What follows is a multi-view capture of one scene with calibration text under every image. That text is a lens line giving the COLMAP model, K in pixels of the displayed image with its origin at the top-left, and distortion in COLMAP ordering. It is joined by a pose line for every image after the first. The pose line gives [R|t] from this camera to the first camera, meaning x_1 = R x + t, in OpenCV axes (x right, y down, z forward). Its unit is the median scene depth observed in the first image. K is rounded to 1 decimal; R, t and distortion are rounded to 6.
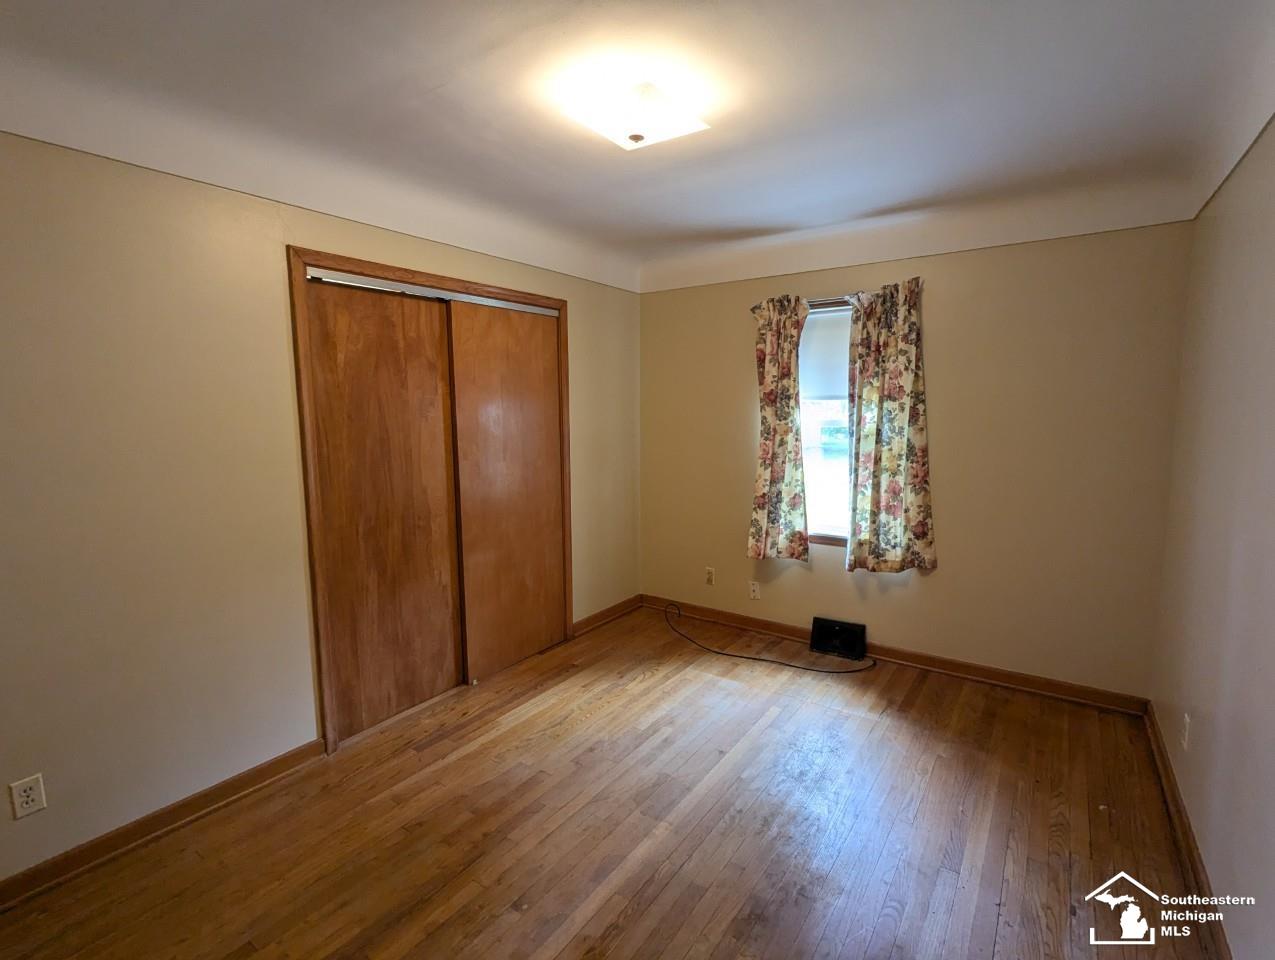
lens RADIAL K [[615.4, 0, 637.3], [0, 615.4, 475.3], [0, 0, 1]] dist [0.040649, -0.000214]
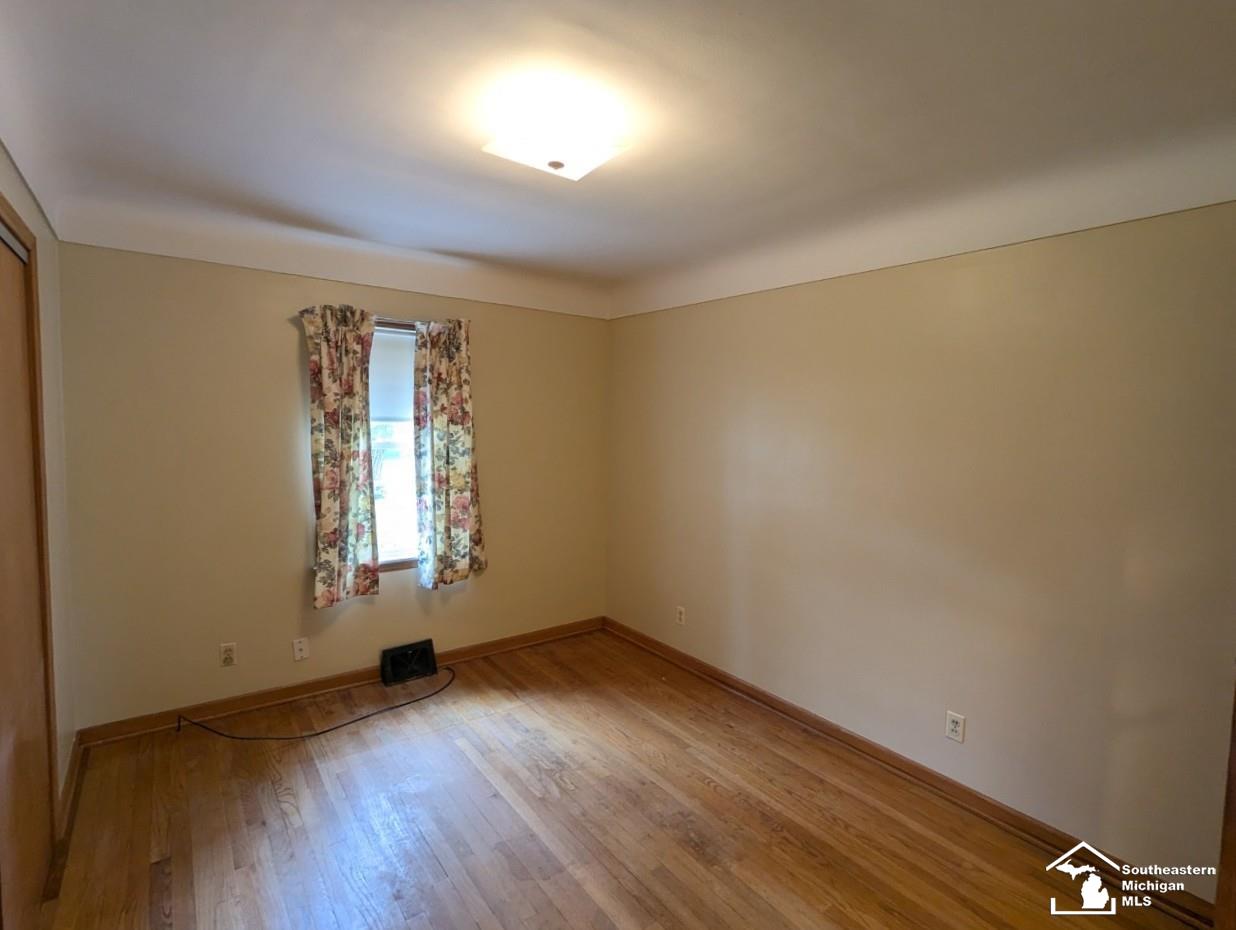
lens RADIAL K [[620.0, 0, 618.7], [0, 620.0, 464.4], [0, 0, 1]] dist [0.030164, 0.000025]
pose [[0.328901, -0.059064, 0.942516, -0.505910], [0.084299, 0.995894, 0.032992, -0.058394], [-0.940595, 0.068602, 0.332529, 0.346325]]
